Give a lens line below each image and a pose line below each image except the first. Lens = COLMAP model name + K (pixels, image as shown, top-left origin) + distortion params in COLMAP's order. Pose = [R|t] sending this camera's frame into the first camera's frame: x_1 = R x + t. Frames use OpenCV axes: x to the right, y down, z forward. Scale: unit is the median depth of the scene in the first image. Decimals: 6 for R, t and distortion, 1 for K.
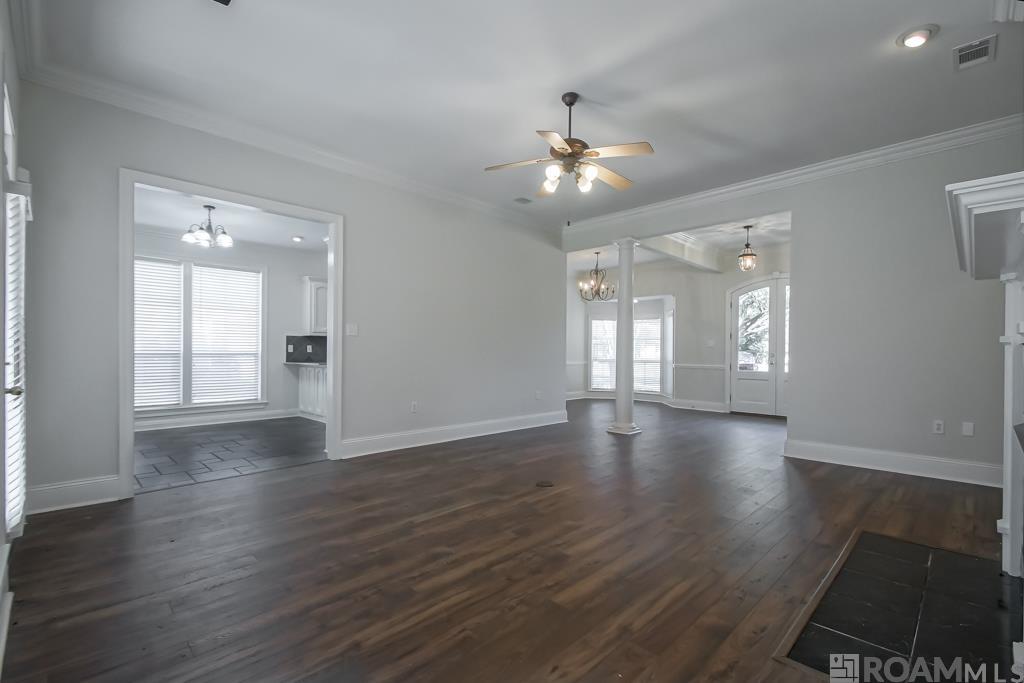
lens RADIAL K [[461.4, 0, 521.5], [0, 461.4, 346.7], [0, 0, 1]] dist [0.012560, -0.000112]
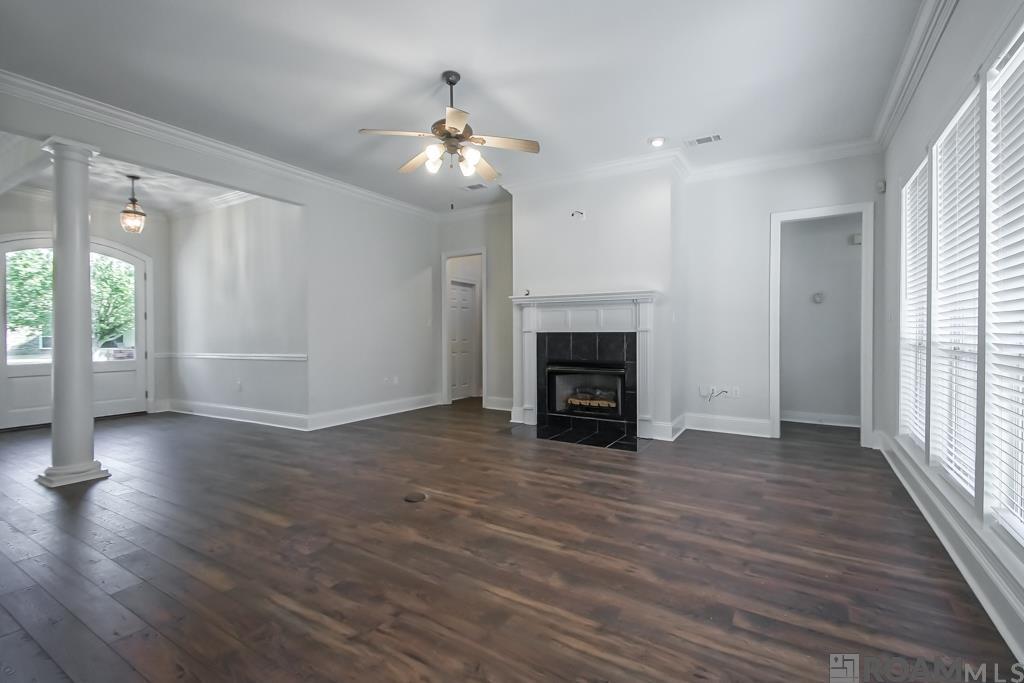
lens RADIAL K [[461.4, 0, 520.9], [0, 461.4, 338.3], [0, 0, 1]] dist [0.012560, -0.000112]
pose [[-0.232816, -0.019531, 0.972325, -1.023387], [-0.008023, 0.999803, 0.018162, -0.014899], [-0.972488, -0.003572, -0.232926, 1.265440]]
